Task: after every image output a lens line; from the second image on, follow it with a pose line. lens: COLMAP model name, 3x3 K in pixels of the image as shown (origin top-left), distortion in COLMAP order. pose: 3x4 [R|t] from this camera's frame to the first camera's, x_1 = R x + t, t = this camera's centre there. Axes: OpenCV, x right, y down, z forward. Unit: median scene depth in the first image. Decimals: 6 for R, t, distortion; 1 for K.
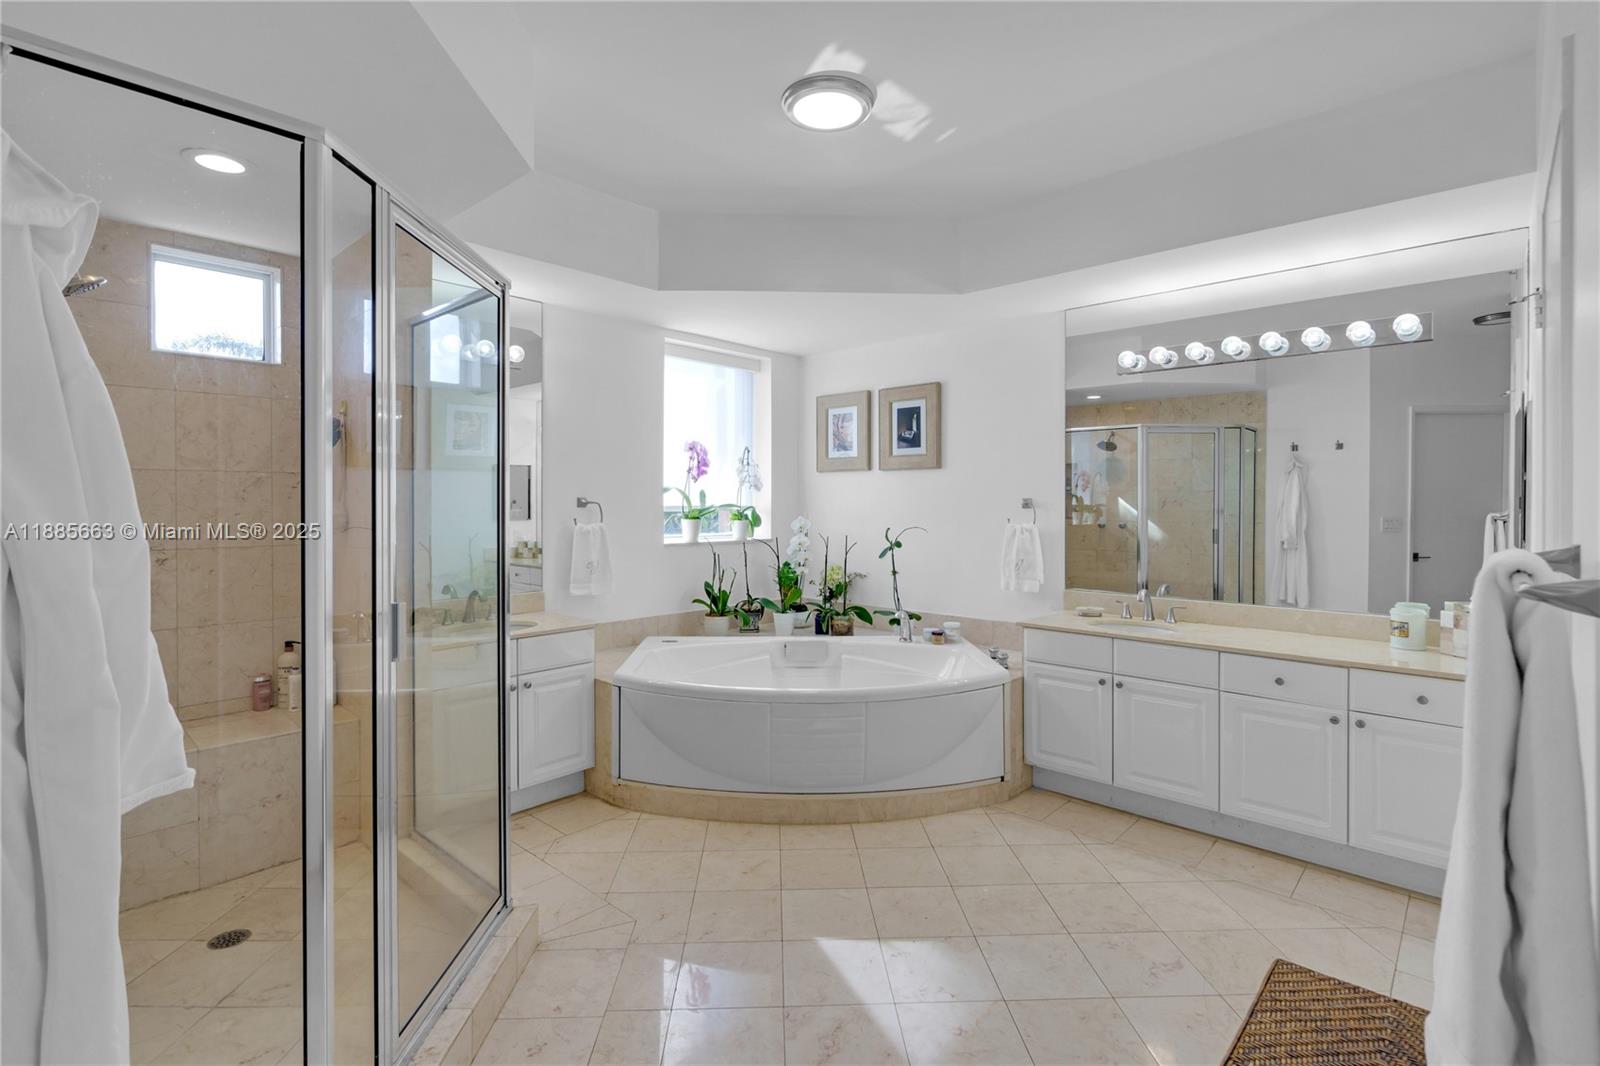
lens RADIAL K [[742.4, 0, 803.1], [0, 742.4, 507.4], [0, 0, 1]] dist [0.001422, 0.000234]
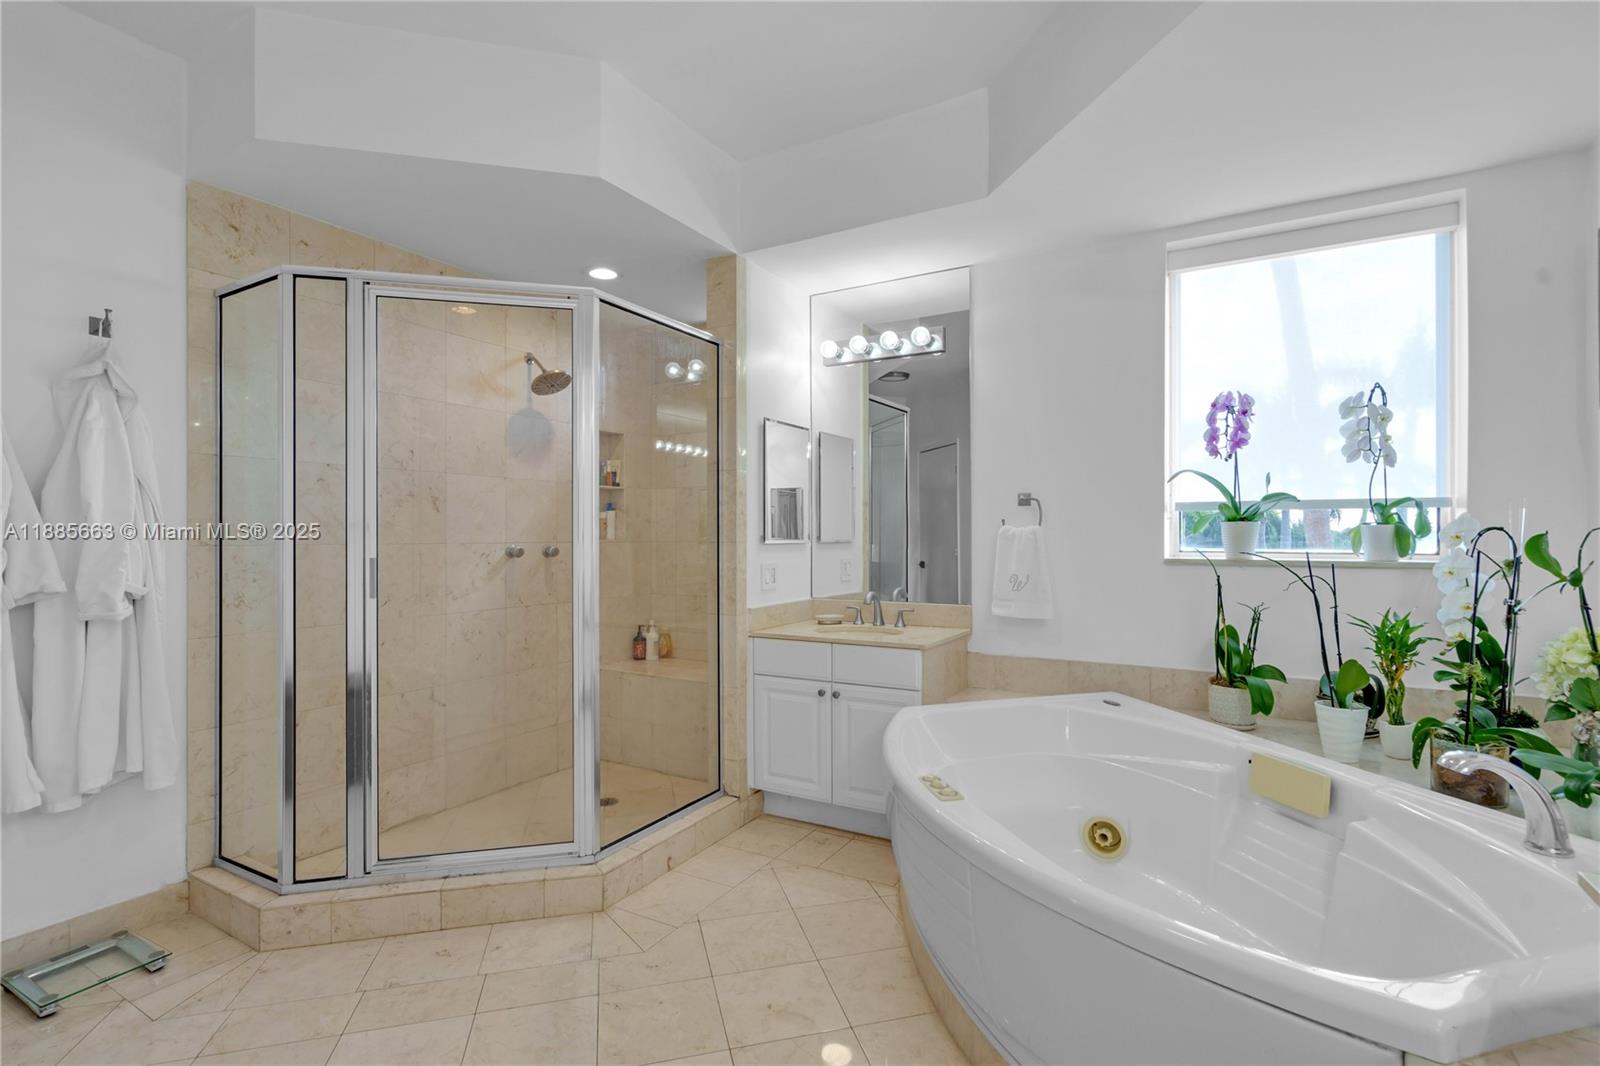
lens RADIAL K [[760.1, 0, 797.5], [0, 760.1, 526.6], [0, 0, 1]] dist [-0.001418, 0.000075]
pose [[0.215427, 0.007816, -0.976489, 0.397237], [0.003164, 0.999957, 0.008702, 0.013526], [0.976515, -0.004965, 0.215393, 0.539267]]
